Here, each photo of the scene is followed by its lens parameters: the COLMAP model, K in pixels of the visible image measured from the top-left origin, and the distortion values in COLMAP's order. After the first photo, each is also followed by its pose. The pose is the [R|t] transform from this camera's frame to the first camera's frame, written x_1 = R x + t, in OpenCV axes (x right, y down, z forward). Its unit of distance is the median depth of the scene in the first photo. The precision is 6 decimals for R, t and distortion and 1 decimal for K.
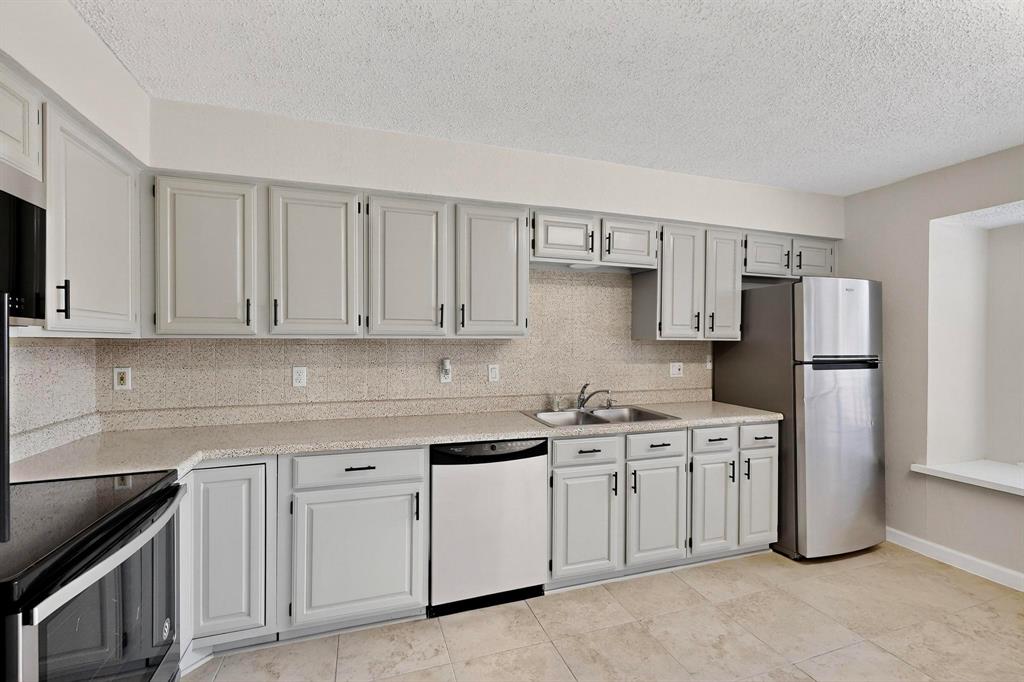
lens RADIAL K [[445.9, 0, 510.9], [0, 445.9, 341.7], [0, 0, 1]] dist [-0.000219, 0.000528]
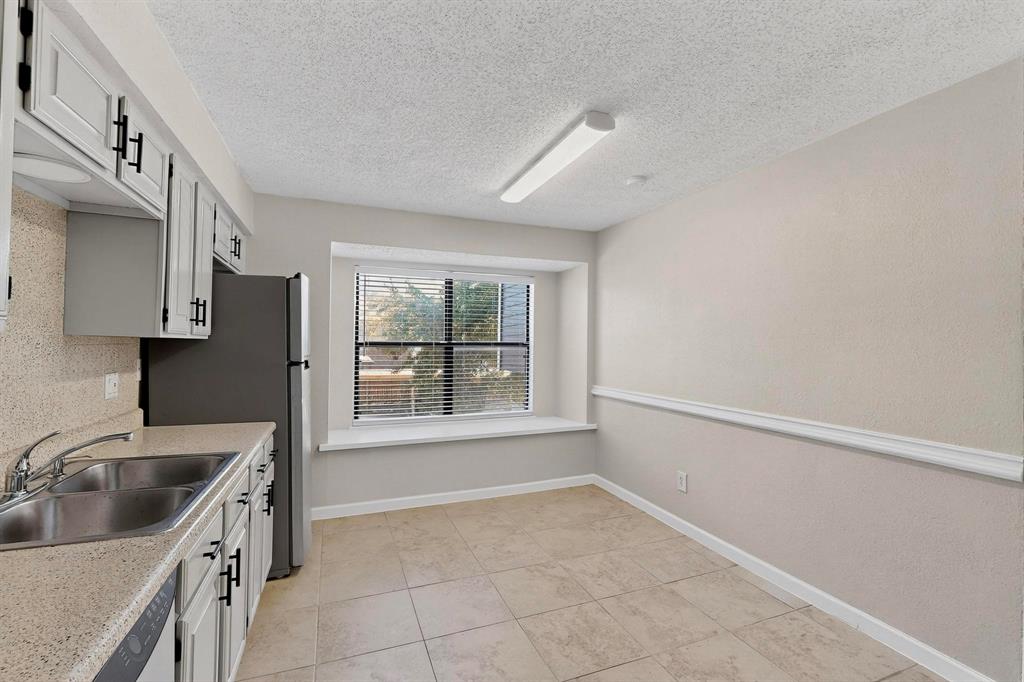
lens RADIAL K [[445.9, 0, 508.7], [0, 445.9, 342.3], [0, 0, 1]] dist [-0.000219, 0.000528]
pose [[-0.038400, 0.000876, 0.999262, -0.325199], [-0.010765, 0.999941, -0.001290, -0.001834], [-0.999204, -0.010807, -0.038388, 0.608281]]
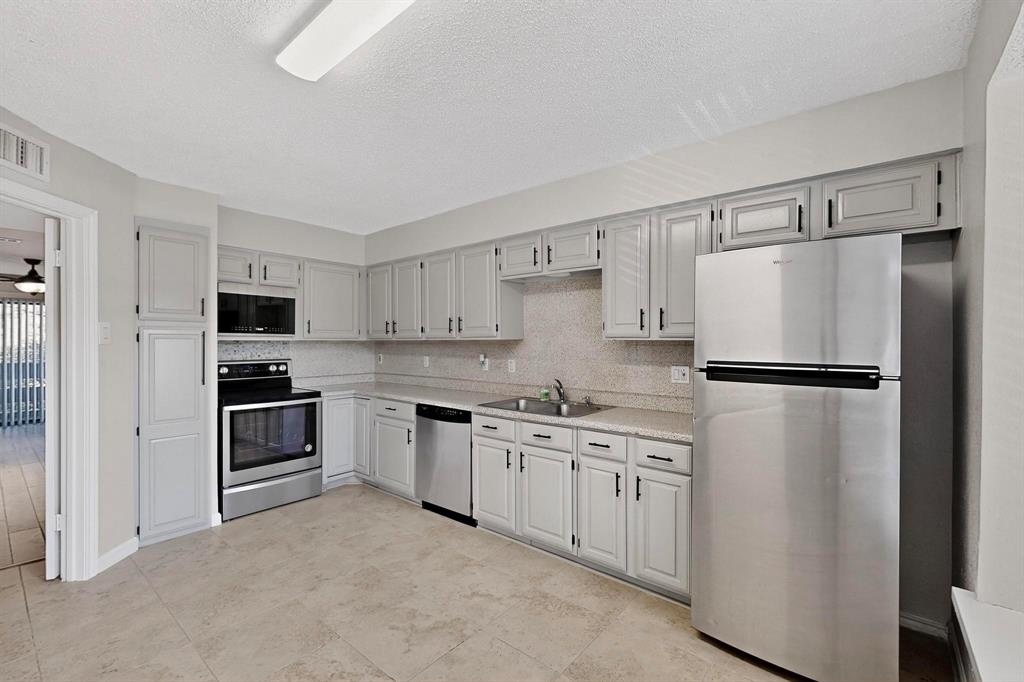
lens RADIAL K [[445.9, 0, 512.3], [0, 445.9, 341.6], [0, 0, 1]] dist [-0.000219, 0.000528]
pose [[0.519502, -0.001338, -0.854468, 1.180383], [0.000006, 0.999999, -0.001563, 0.000768], [0.854469, 0.000807, 0.519502, 0.350143]]
